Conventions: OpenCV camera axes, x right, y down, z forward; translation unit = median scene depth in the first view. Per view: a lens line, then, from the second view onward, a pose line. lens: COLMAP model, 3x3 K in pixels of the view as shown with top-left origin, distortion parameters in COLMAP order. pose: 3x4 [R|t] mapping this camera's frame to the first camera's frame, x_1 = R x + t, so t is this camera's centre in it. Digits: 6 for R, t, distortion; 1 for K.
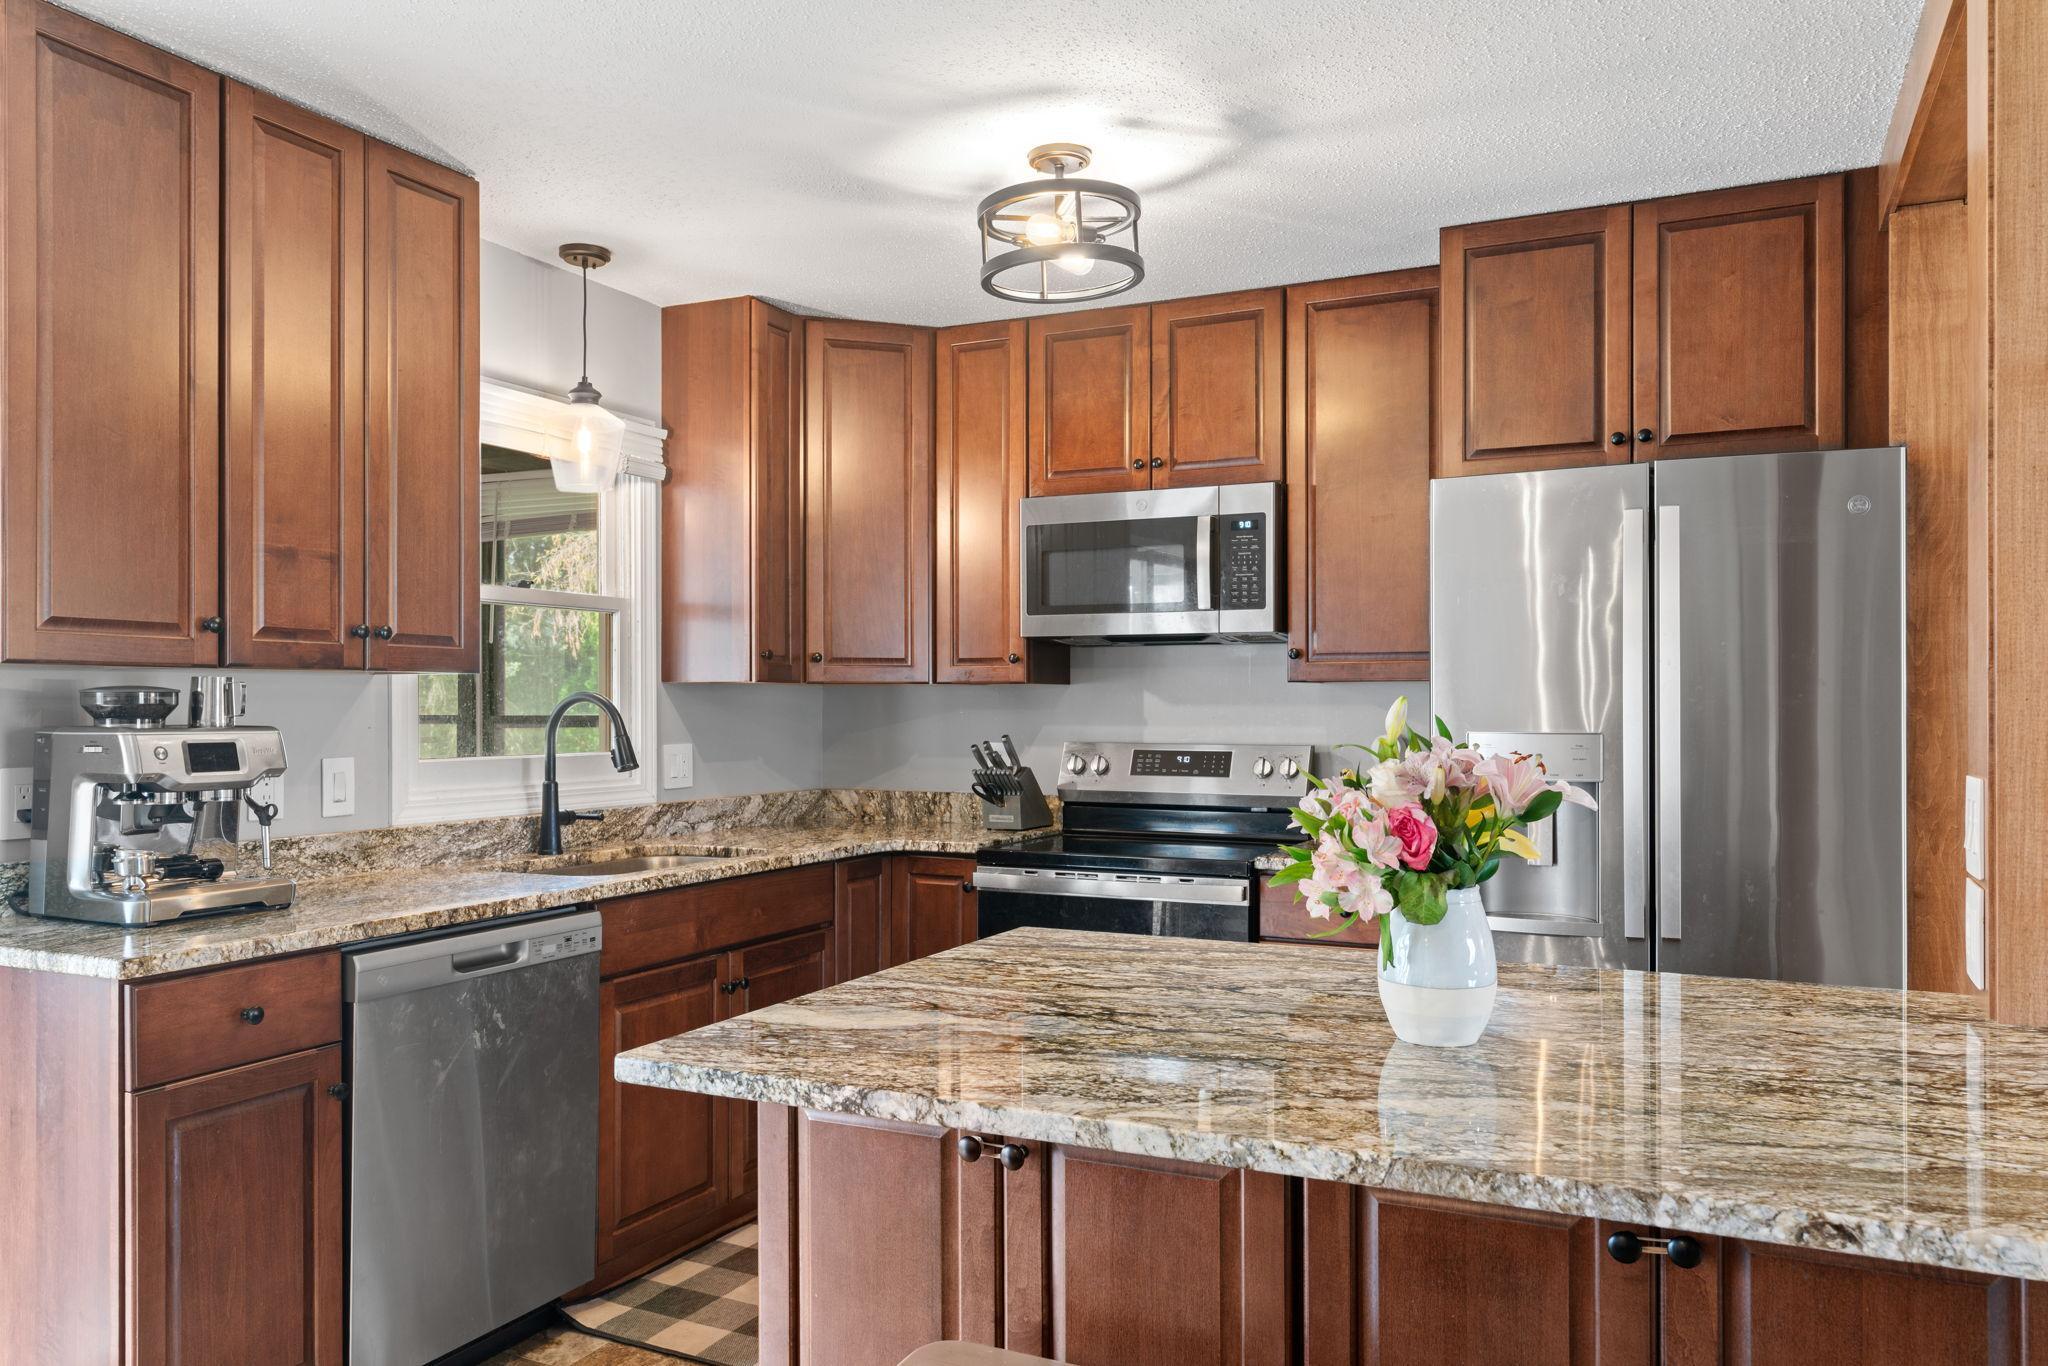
lens RADIAL K [[1488.7, 0, 1005.8], [0, 1488.7, 703.4], [0, 0, 1]] dist [0.004424, 0.003278]
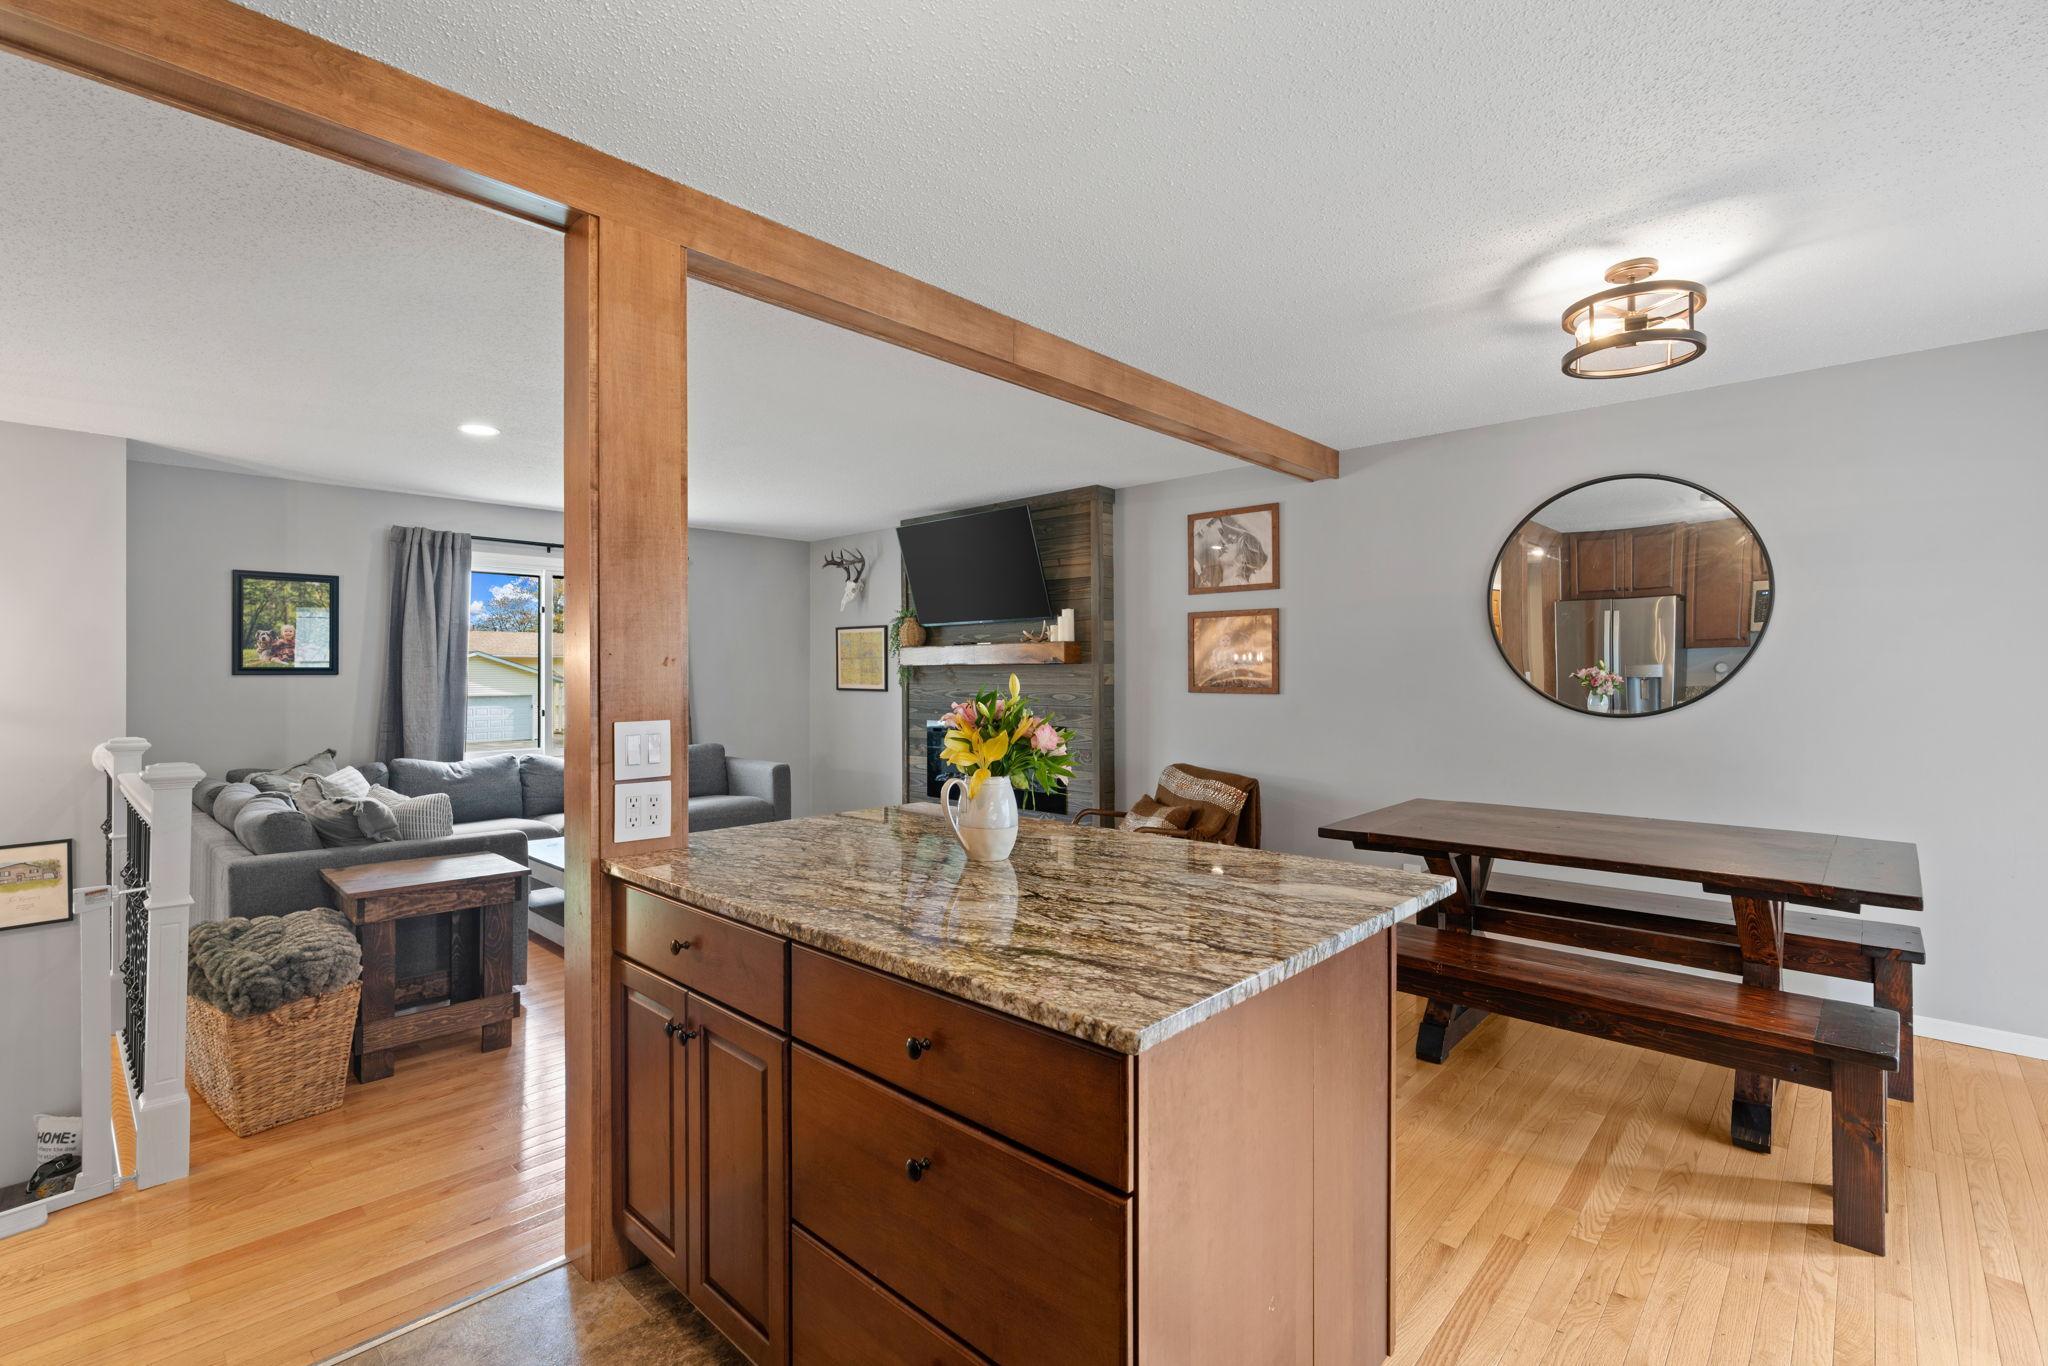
lens RADIAL K [[920.7, 0, 1015.2], [0, 920.7, 668.2], [0, 0, 1]] dist [-0.014601, 0.006593]
pose [[-0.955956, 0.005373, 0.293459, -0.044361], [0.003762, 0.999975, -0.006052, -0.002017], [-0.293484, -0.004682, -0.955952, 1.113950]]
